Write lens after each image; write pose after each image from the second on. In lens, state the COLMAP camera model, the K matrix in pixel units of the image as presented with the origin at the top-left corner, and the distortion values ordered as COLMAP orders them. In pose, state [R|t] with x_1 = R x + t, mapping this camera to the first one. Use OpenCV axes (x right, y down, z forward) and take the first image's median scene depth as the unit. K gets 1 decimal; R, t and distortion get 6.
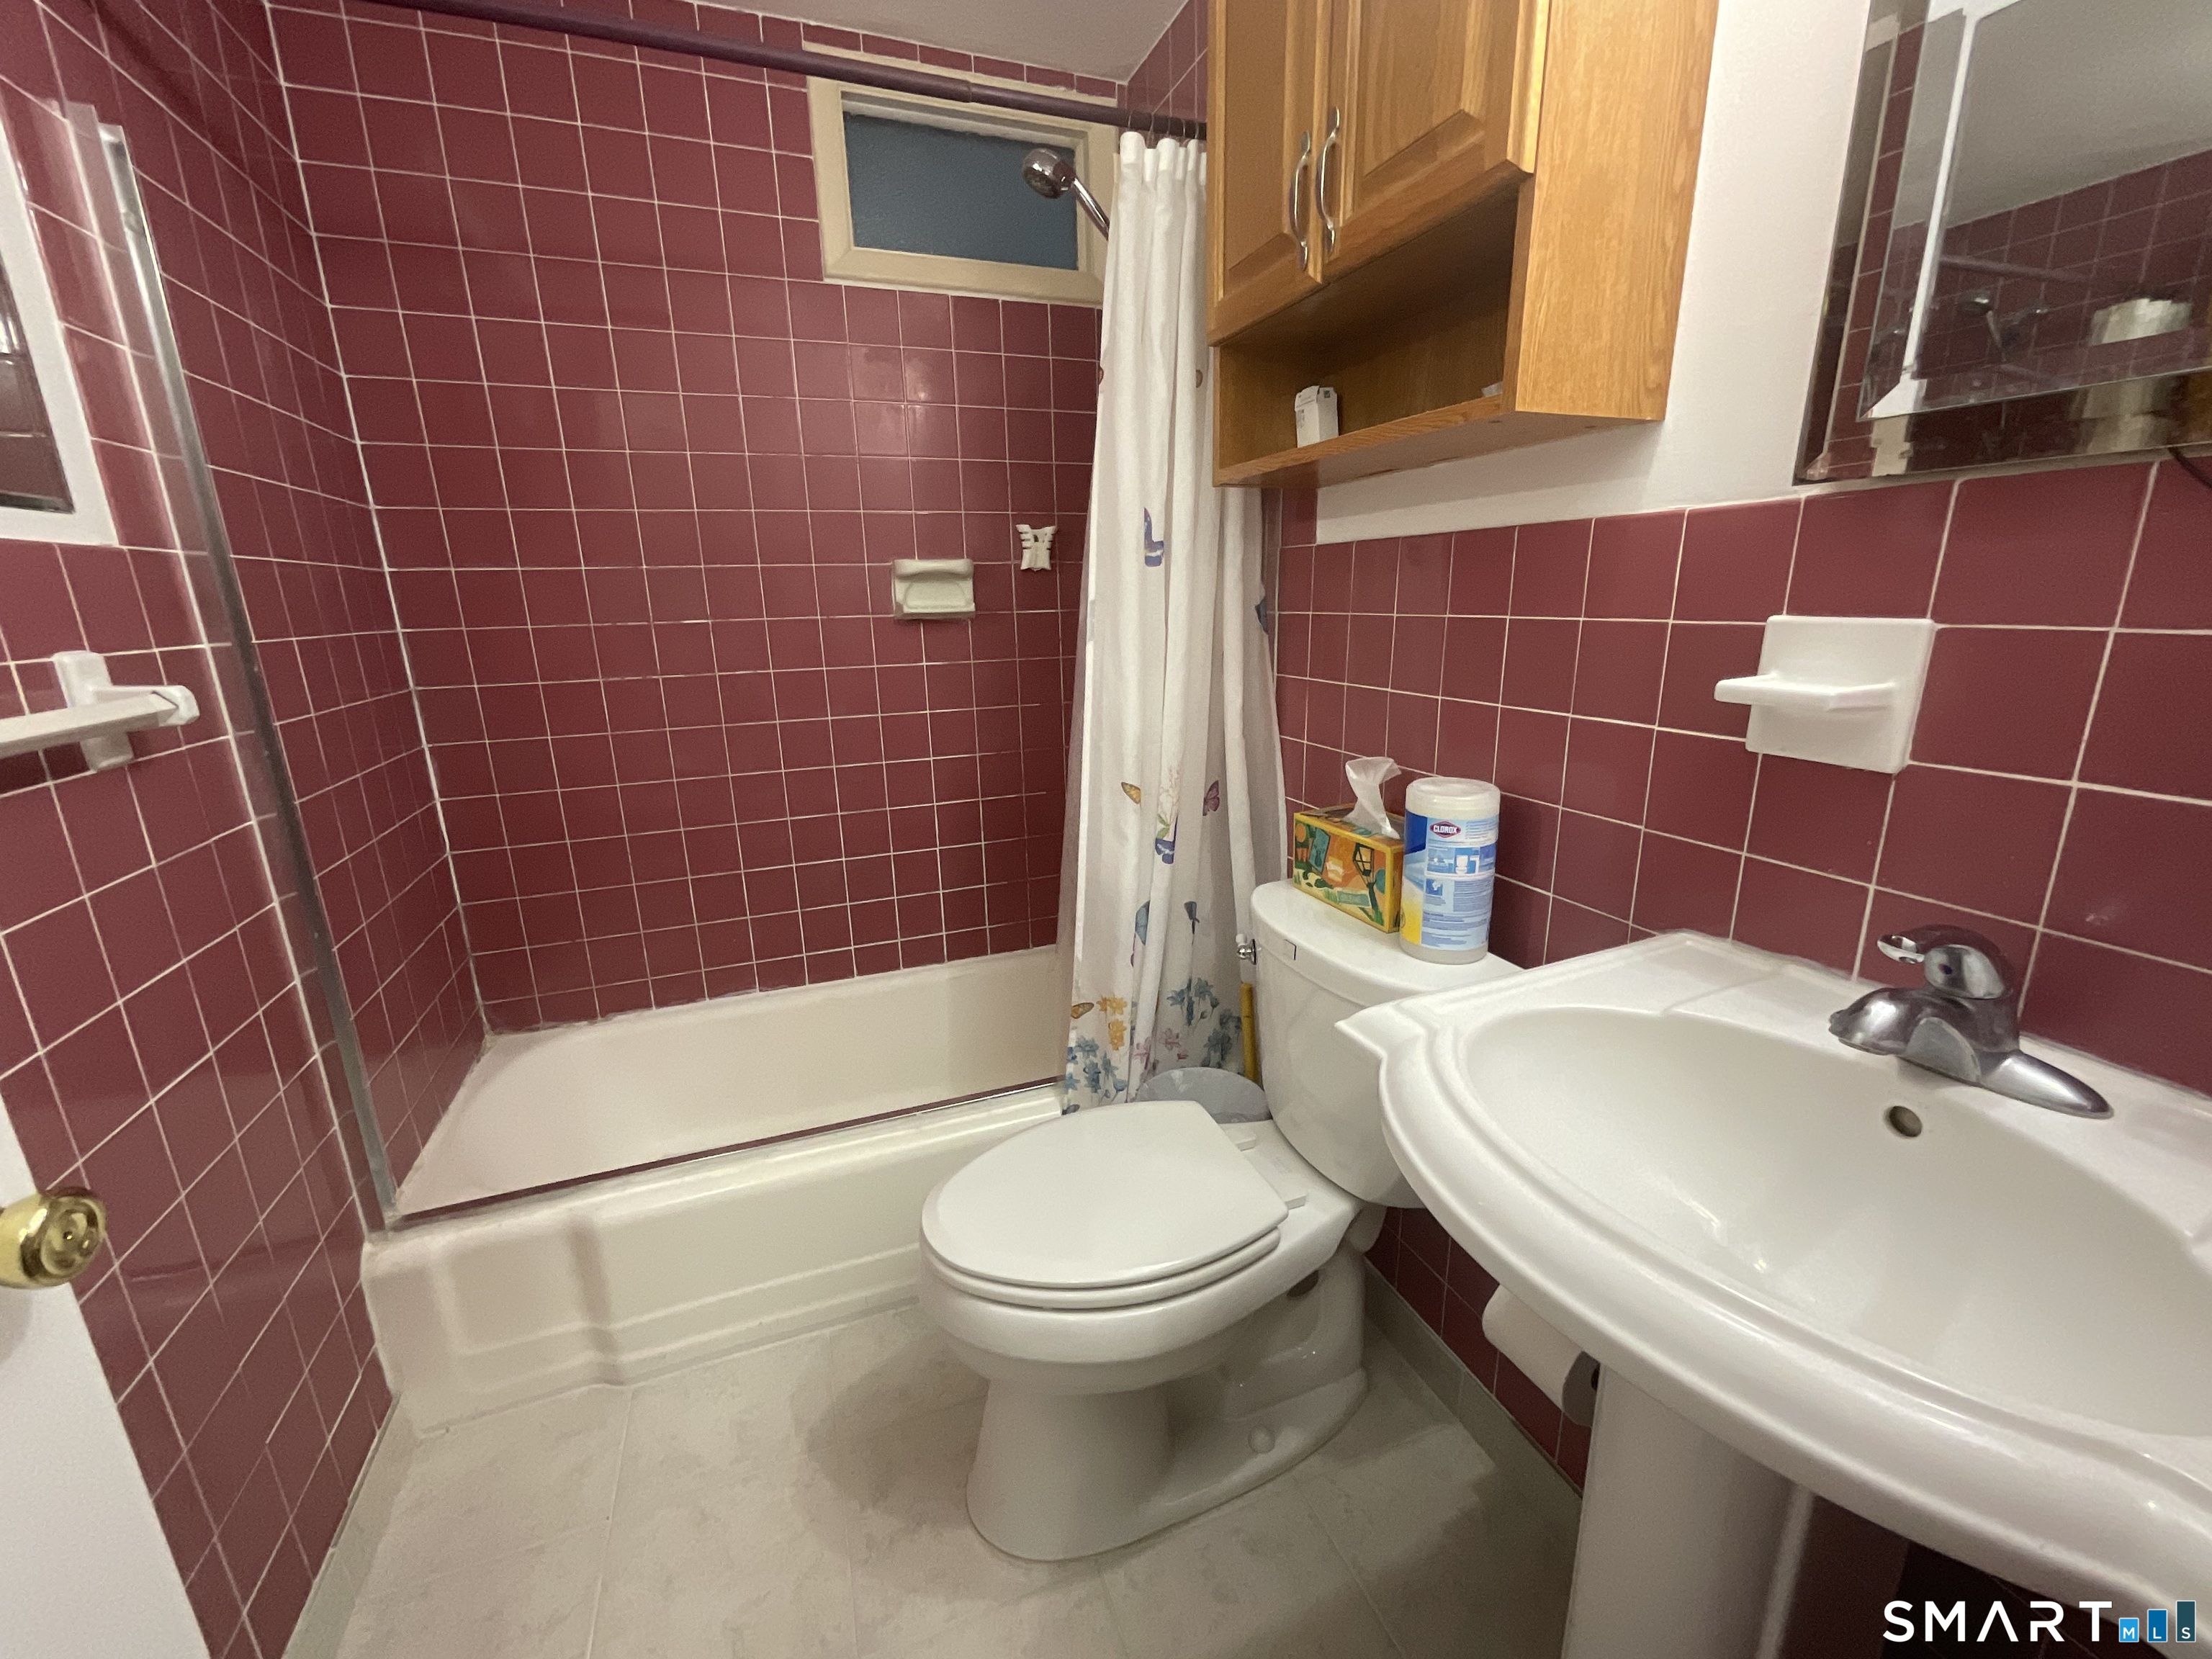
lens RADIAL K [[898.5, 0, 1104.8], [0, 898.5, 828.3], [0, 0, 1]] dist [-0.001731, -0.000349]
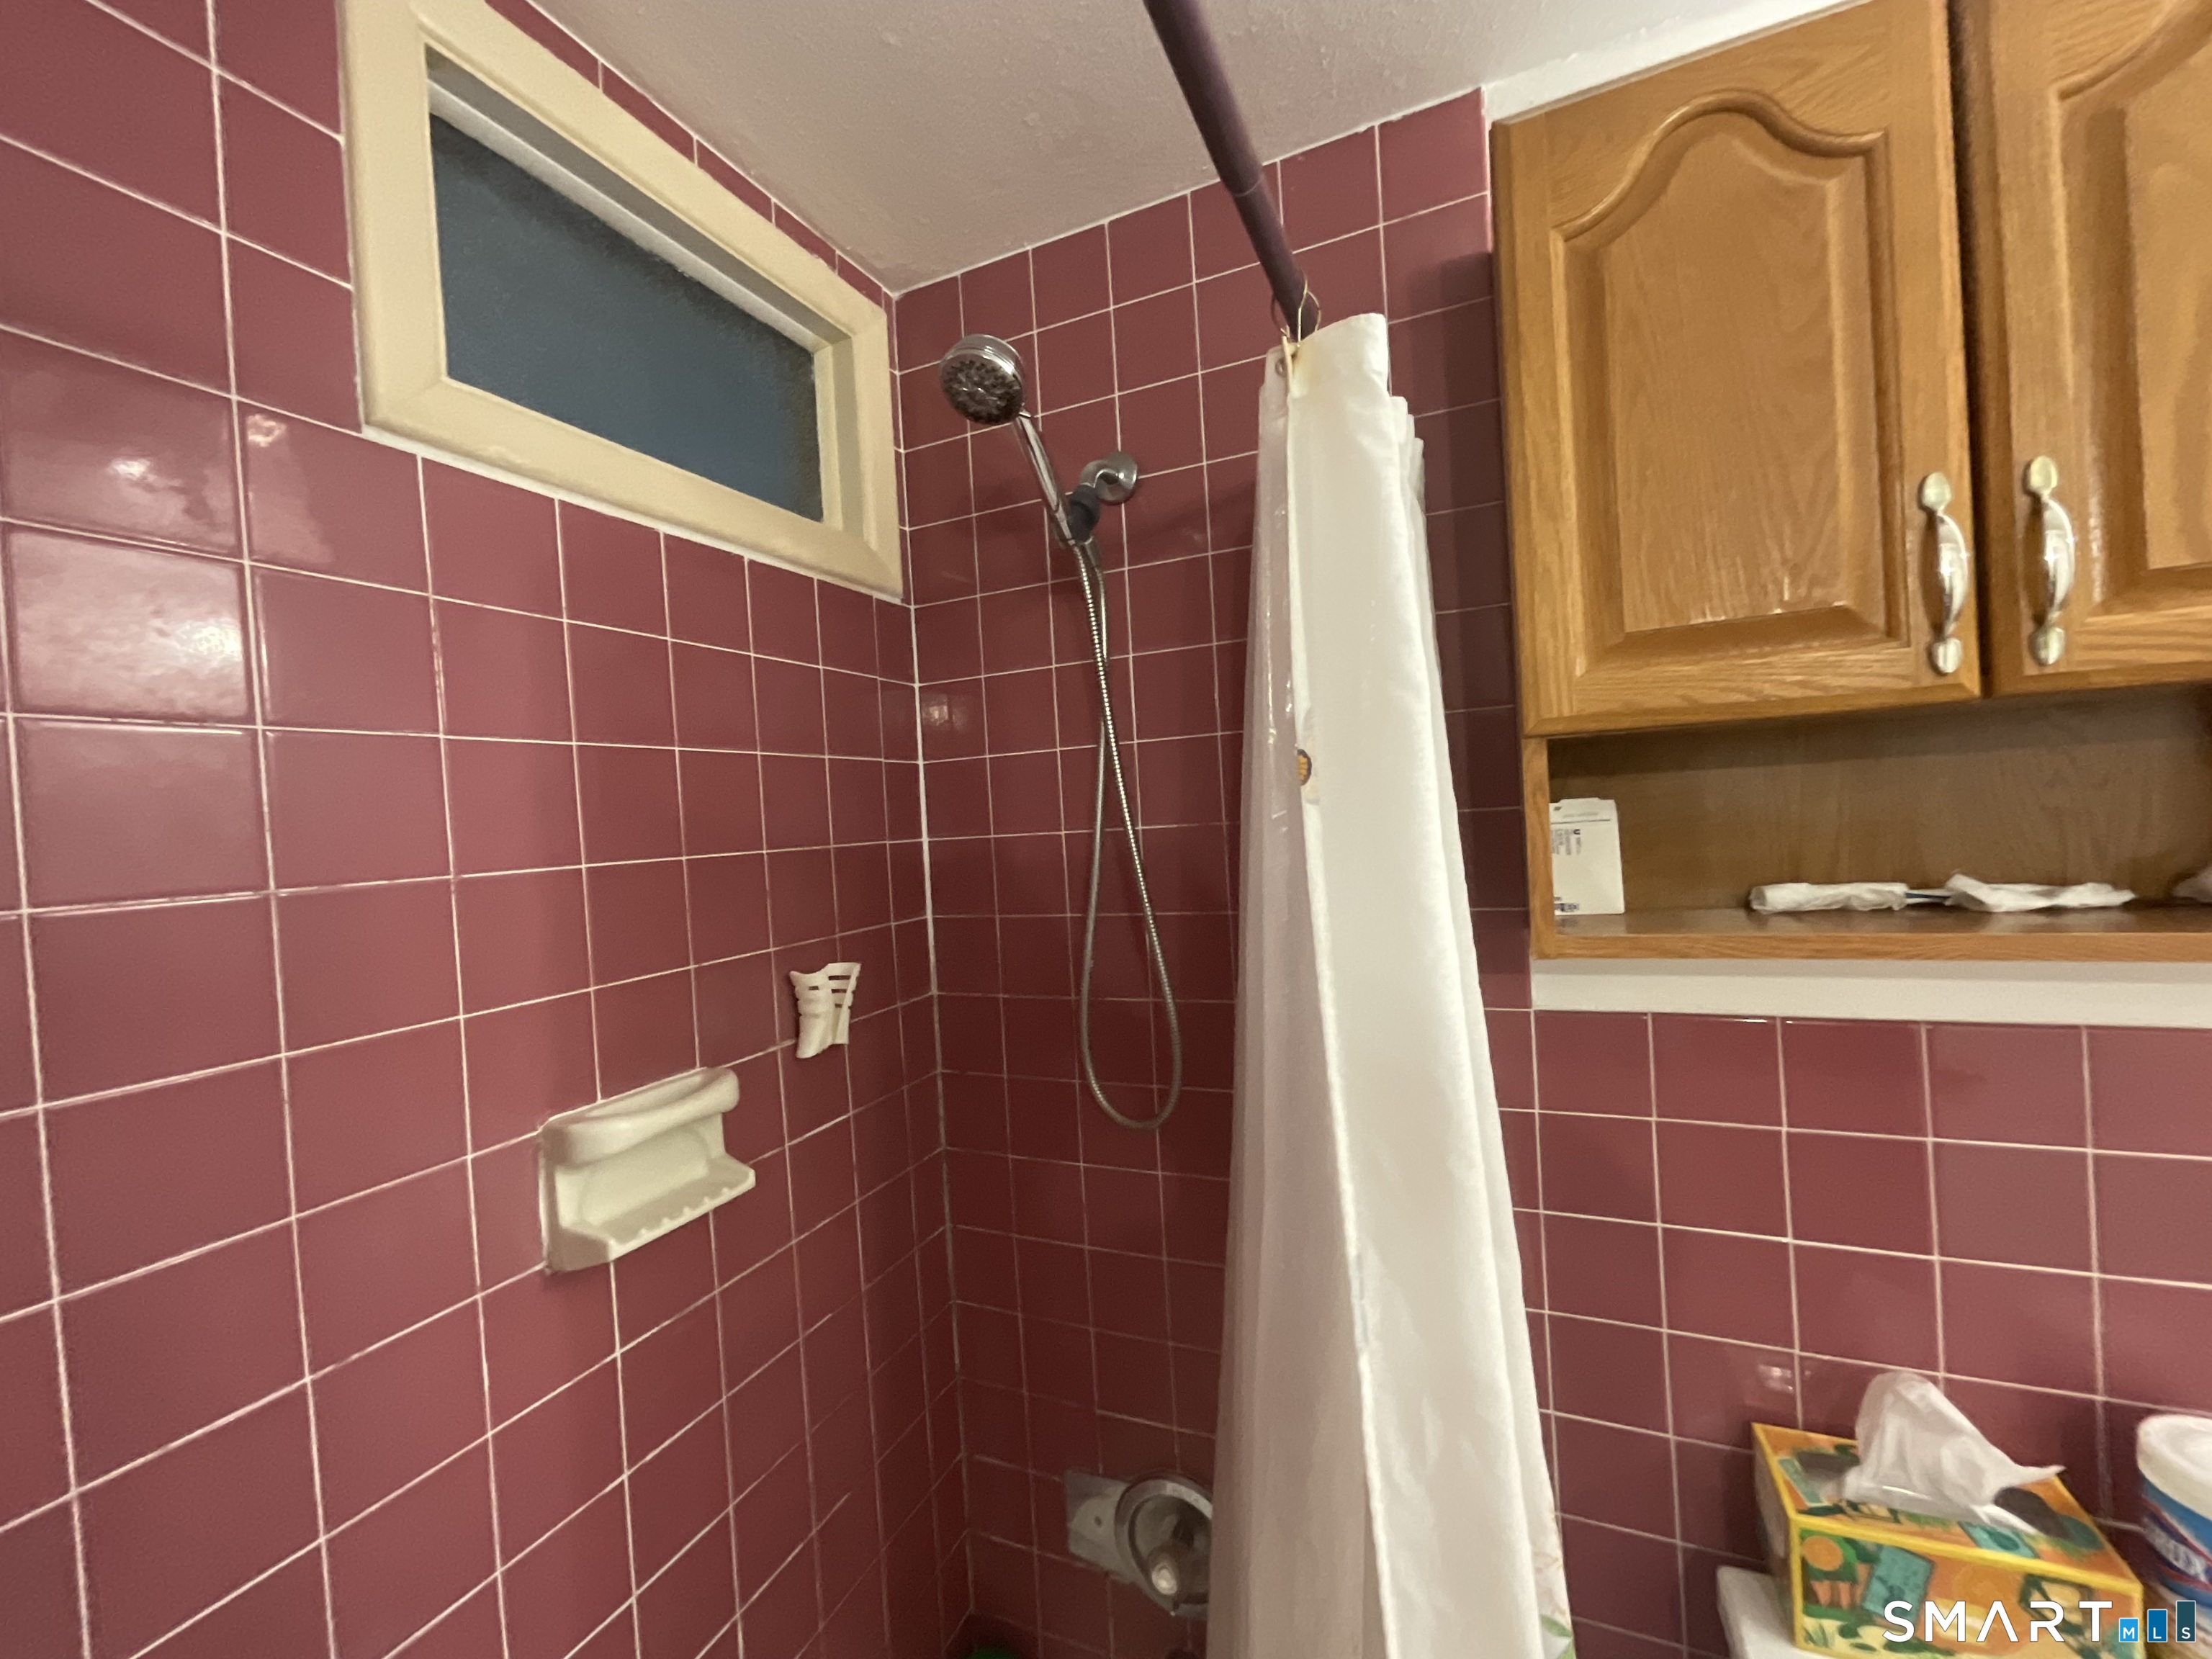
lens RADIAL K [[898.5, 0, 1107.3], [0, 898.5, 828.5], [0, 0, 1]] dist [-0.001731, -0.000349]
pose [[0.706404, -0.027981, 0.707256, -0.441699], [0.224172, 0.956624, -0.186056, -0.389969], [-0.671372, 0.289978, 0.682036, 0.725636]]
